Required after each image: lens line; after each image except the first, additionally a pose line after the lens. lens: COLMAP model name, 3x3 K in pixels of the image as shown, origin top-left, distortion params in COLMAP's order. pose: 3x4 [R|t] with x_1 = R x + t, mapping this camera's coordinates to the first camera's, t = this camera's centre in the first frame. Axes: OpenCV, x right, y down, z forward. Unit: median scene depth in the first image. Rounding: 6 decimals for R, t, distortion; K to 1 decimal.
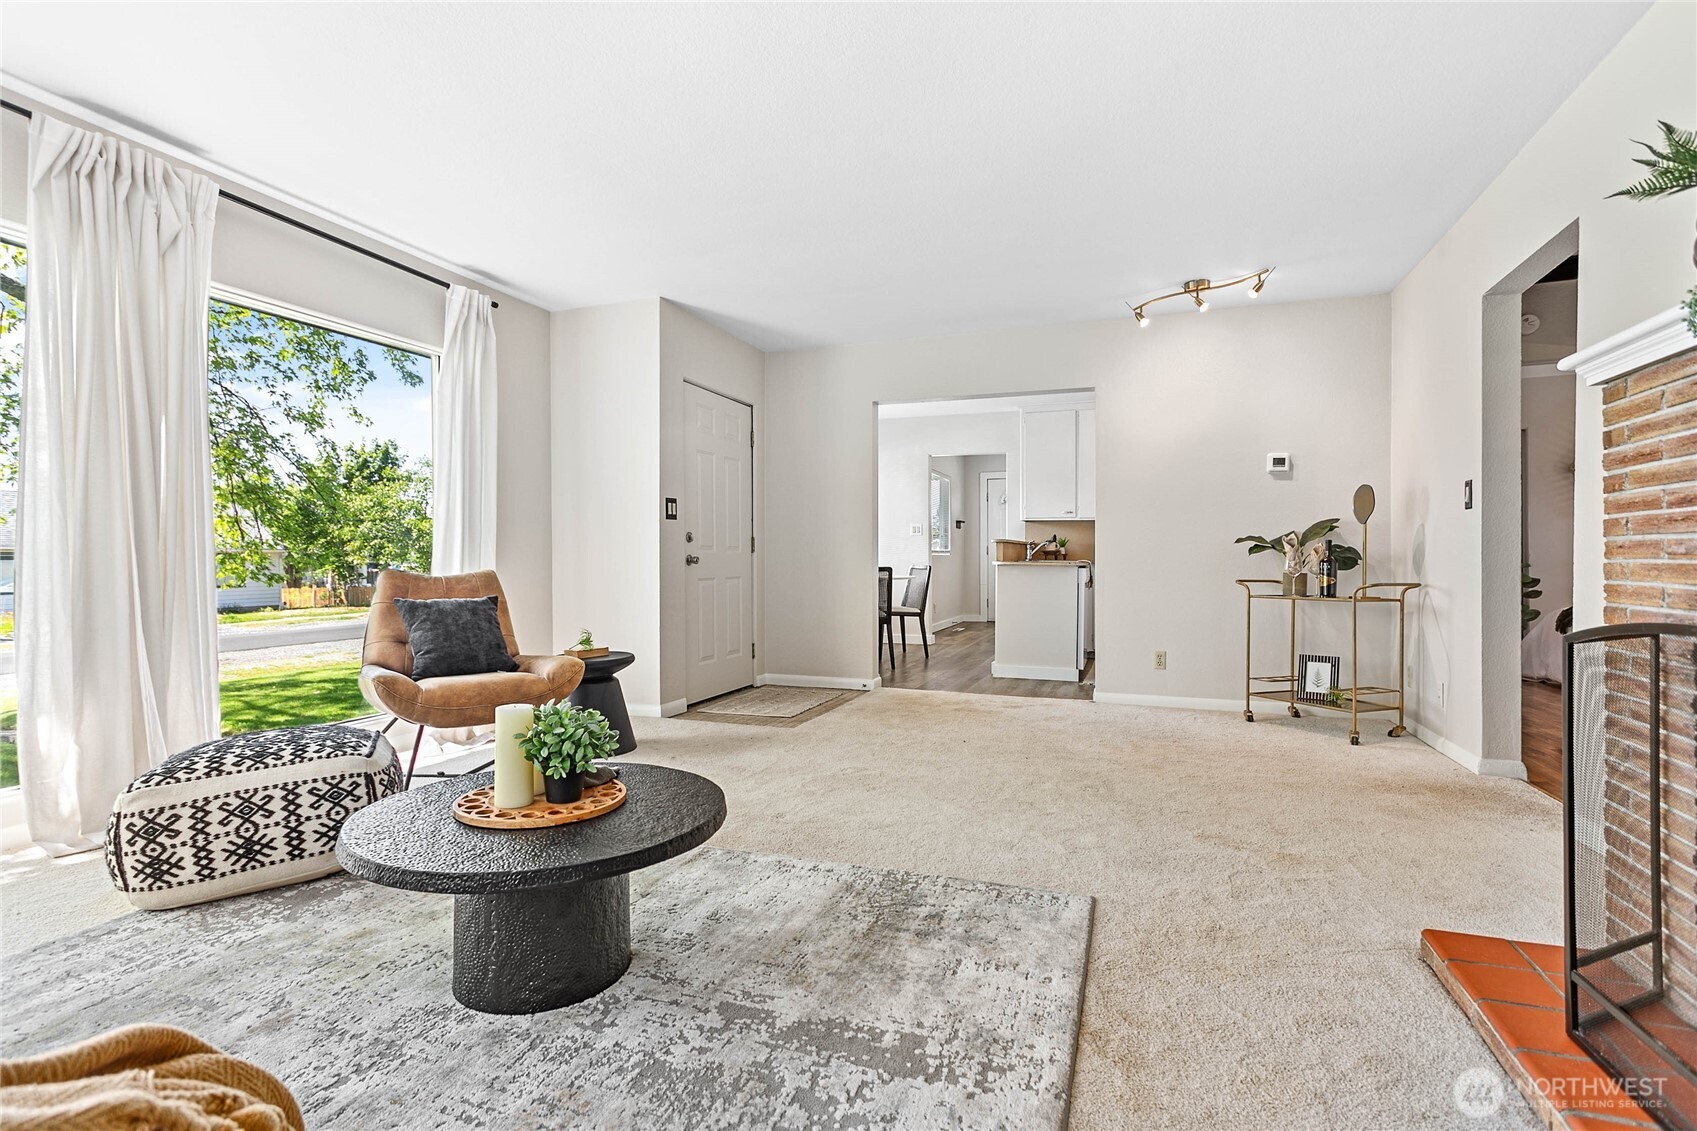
lens RADIAL K [[806.4, 0, 848.2], [0, 806.4, 558.5], [0, 0, 1]] dist [0.002236, 0.000191]
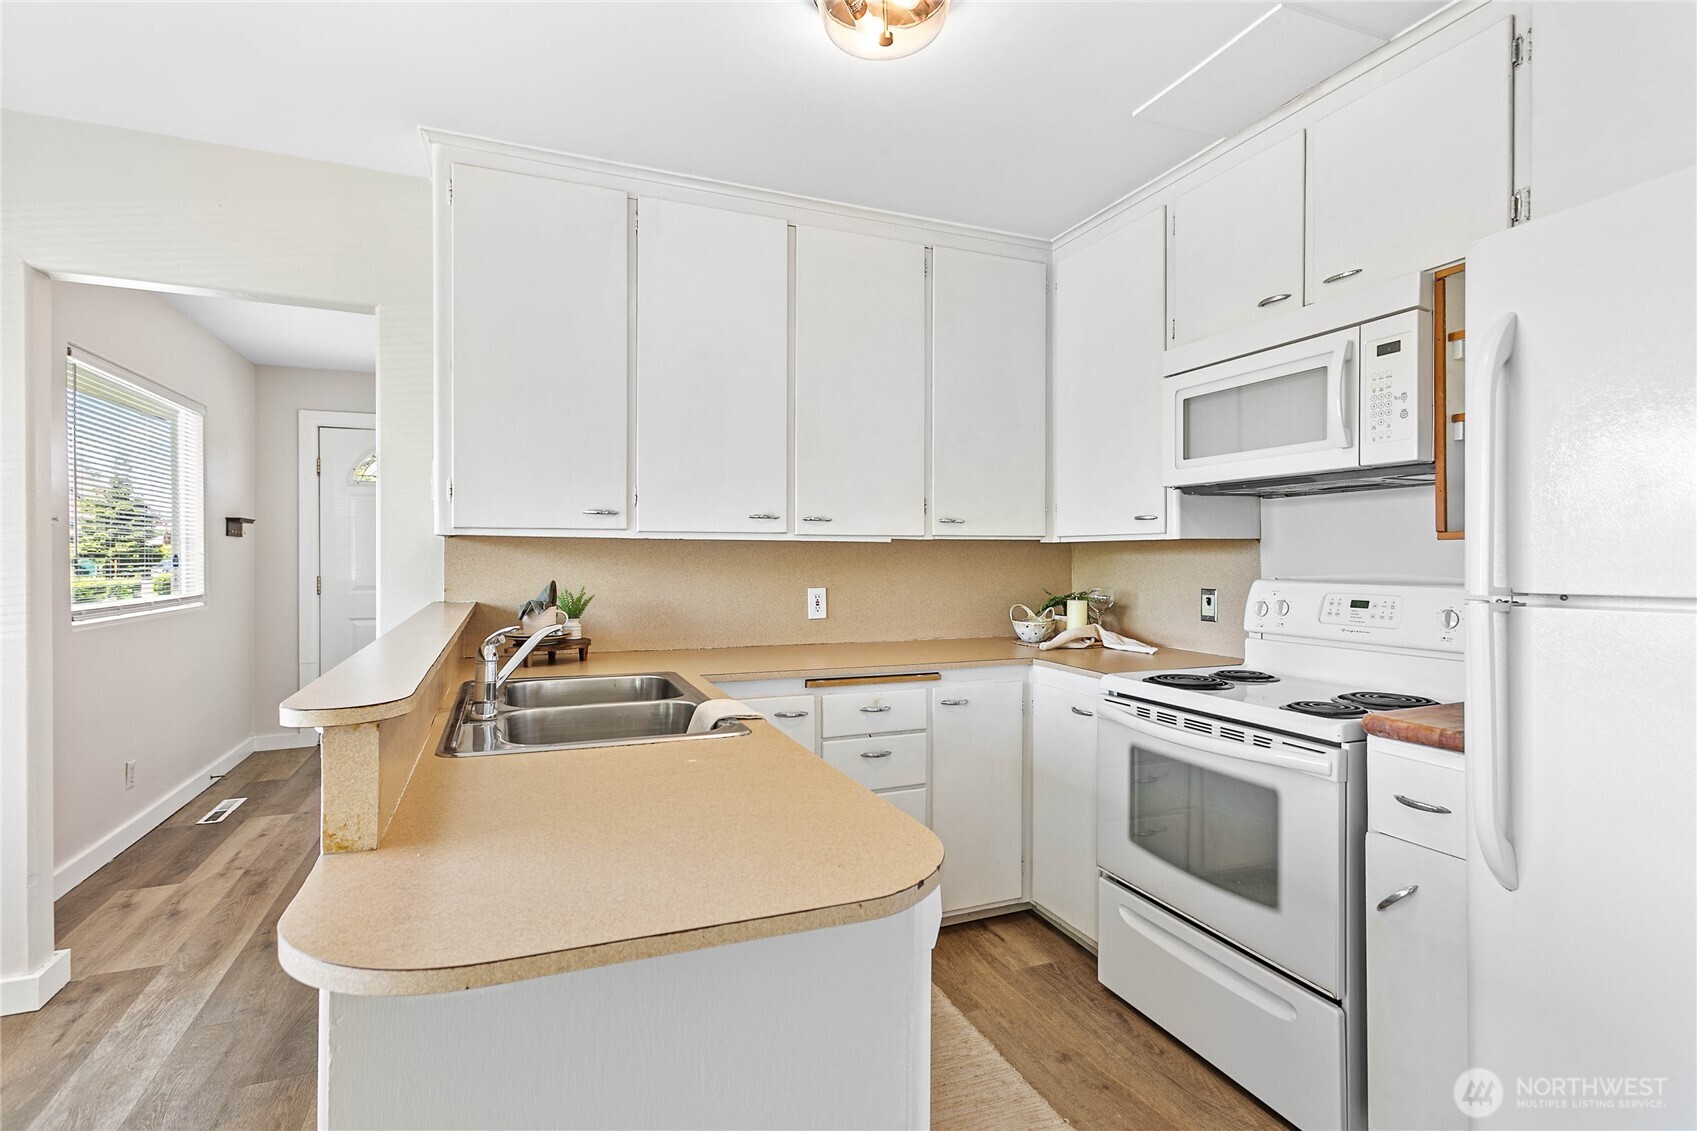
lens RADIAL K [[806.4, 0, 848.2], [0, 806.4, 558.5], [0, 0, 1]] dist [0.002236, 0.000191]
pose [[0.739401, -0.002050, 0.673263, 0.234919], [-0.000635, 0.999993, 0.003742, -0.072041], [-0.673265, -0.003194, 0.739394, 1.251875]]
